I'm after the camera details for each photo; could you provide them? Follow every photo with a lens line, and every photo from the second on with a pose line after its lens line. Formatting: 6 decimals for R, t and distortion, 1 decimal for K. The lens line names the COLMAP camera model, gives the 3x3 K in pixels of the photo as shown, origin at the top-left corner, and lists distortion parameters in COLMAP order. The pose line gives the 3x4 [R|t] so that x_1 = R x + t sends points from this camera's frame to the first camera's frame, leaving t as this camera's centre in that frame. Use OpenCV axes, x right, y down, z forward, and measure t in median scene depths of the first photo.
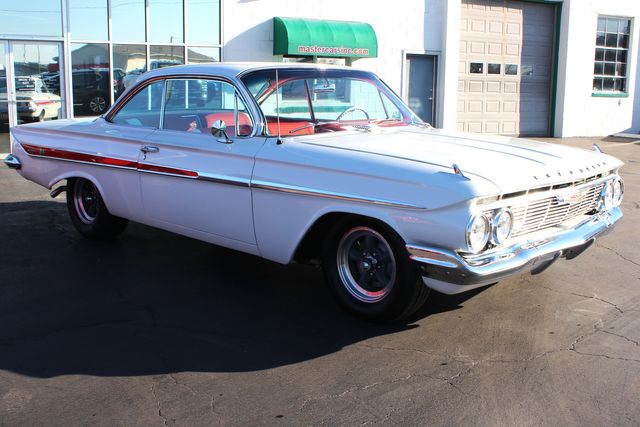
lens RADIAL K [[730.4, 0, 317.1], [0, 730.4, 217.1], [0, 0, 1]] dist [-0.078992, 0.000000]
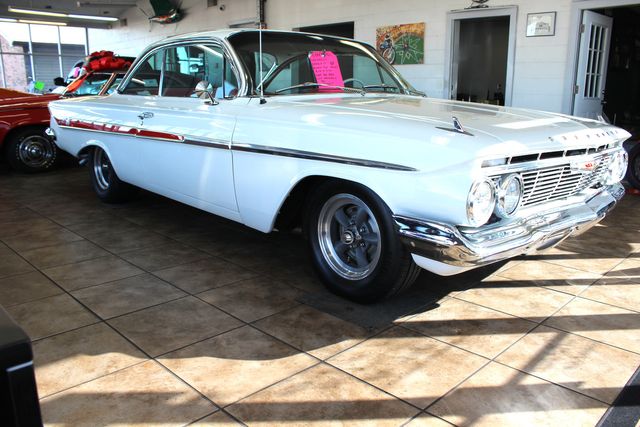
lens RADIAL K [[532.1, 0, 323.3], [0, 532.1, 213.9], [0, 0, 1]] dist [-0.136596, 0.092049]
pose [[0.998990, 0.025297, -0.037124, 0.045850], [-0.023901, 0.999007, 0.037591, 0.011145], [0.038038, -0.036665, 0.998603, 0.276655]]
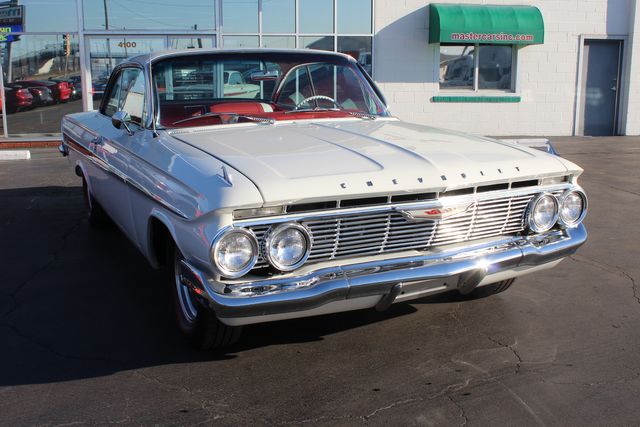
lens RADIAL K [[715.5, 0, 314.7], [0, 715.5, 211.7], [0, 0, 1]] dist [-0.083125, 0.000000]
pose [[0.936585, 0.049822, -0.346880, 0.380245], [-0.047267, 0.998757, 0.015830, -0.026484], [0.347237, 0.001570, 0.937776, 0.202750]]
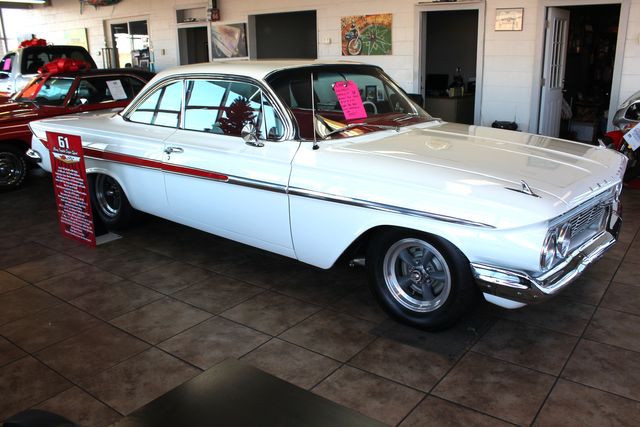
lens RADIAL K [[558.2, 0, 326.4], [0, 558.2, 216.9], [0, 0, 1]] dist [-0.118575, 0.018278]
pose [[0.994302, -0.036962, 0.099988, -0.098470], [0.026801, 0.994513, 0.101125, -0.072166], [-0.103177, -0.097869, 0.989836, 0.205297]]
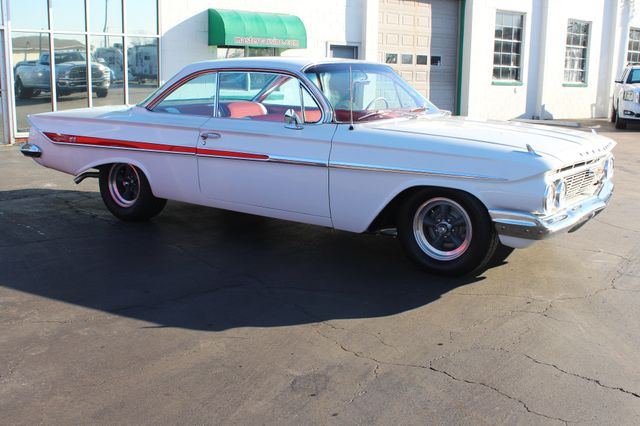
lens RADIAL K [[730.4, 0, 317.9], [0, 730.4, 211.8], [0, 0, 1]] dist [-0.078992, 0.000000]
pose [[0.984194, -0.028094, 0.174850, -0.264638], [0.026431, 0.999581, 0.011835, 0.013268], [-0.175109, -0.007027, 0.984524, -0.114282]]
